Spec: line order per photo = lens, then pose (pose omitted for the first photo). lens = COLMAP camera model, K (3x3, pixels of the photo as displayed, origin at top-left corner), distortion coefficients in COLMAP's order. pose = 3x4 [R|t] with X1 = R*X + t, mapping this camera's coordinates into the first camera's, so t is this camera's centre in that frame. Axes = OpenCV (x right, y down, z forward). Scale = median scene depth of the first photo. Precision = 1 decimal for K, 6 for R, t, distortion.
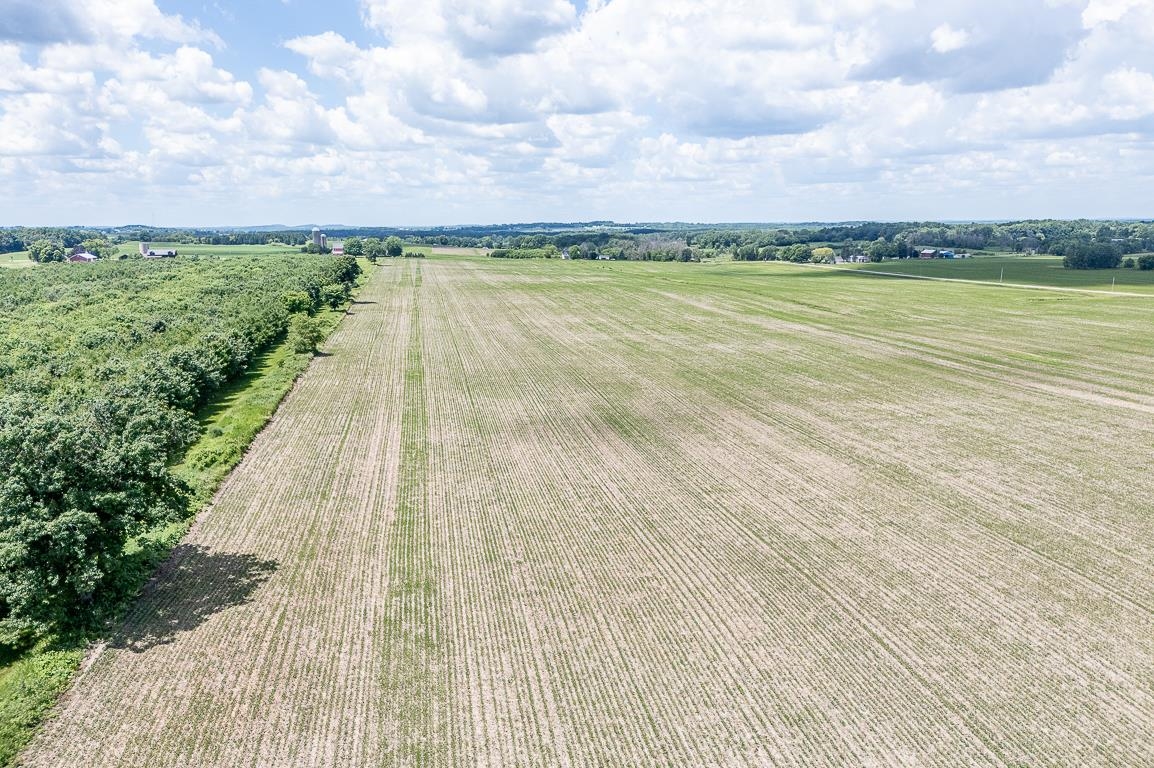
lens RADIAL K [[891.7, 0, 571.5], [0, 891.7, 386.1], [0, 0, 1]] dist [0.082098, -0.075670]
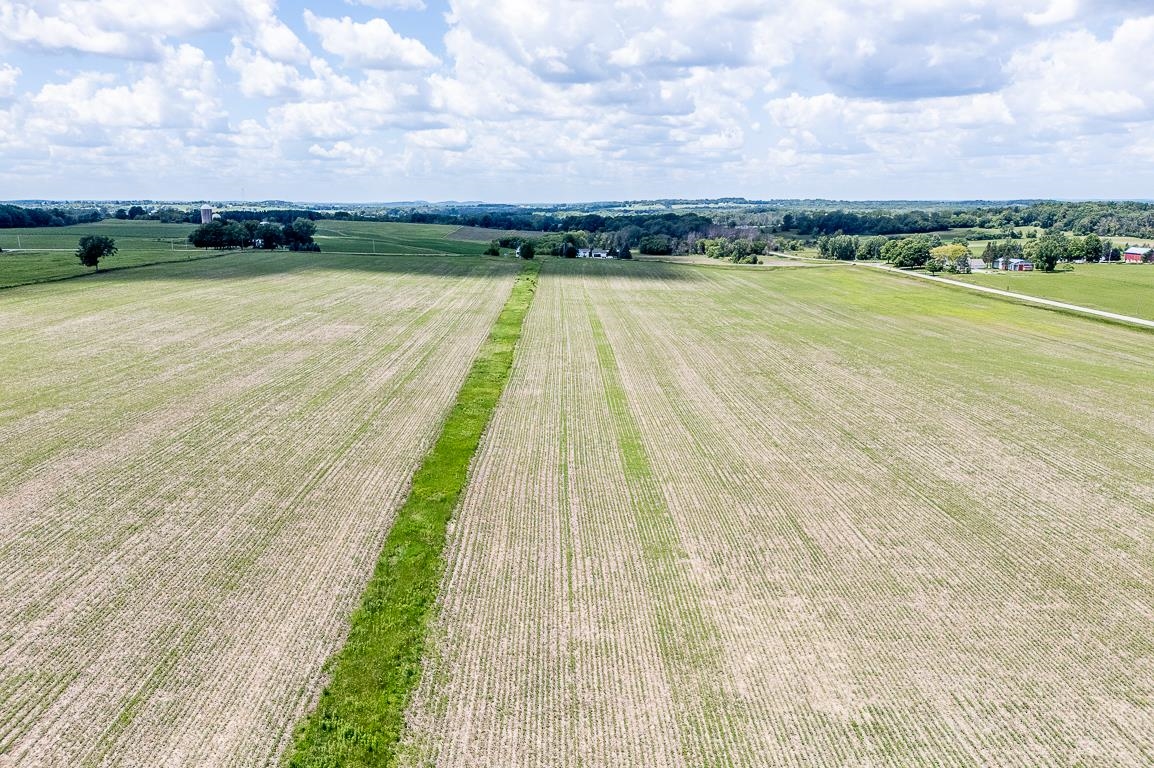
lens RADIAL K [[891.7, 0, 572.2], [0, 891.7, 393.0], [0, 0, 1]] dist [0.082098, -0.075670]
pose [[0.987216, 0.039160, -0.154502, 0.107213], [-0.034171, 0.998809, 0.034815, -0.056665], [0.155681, -0.029090, 0.987379, 0.303850]]
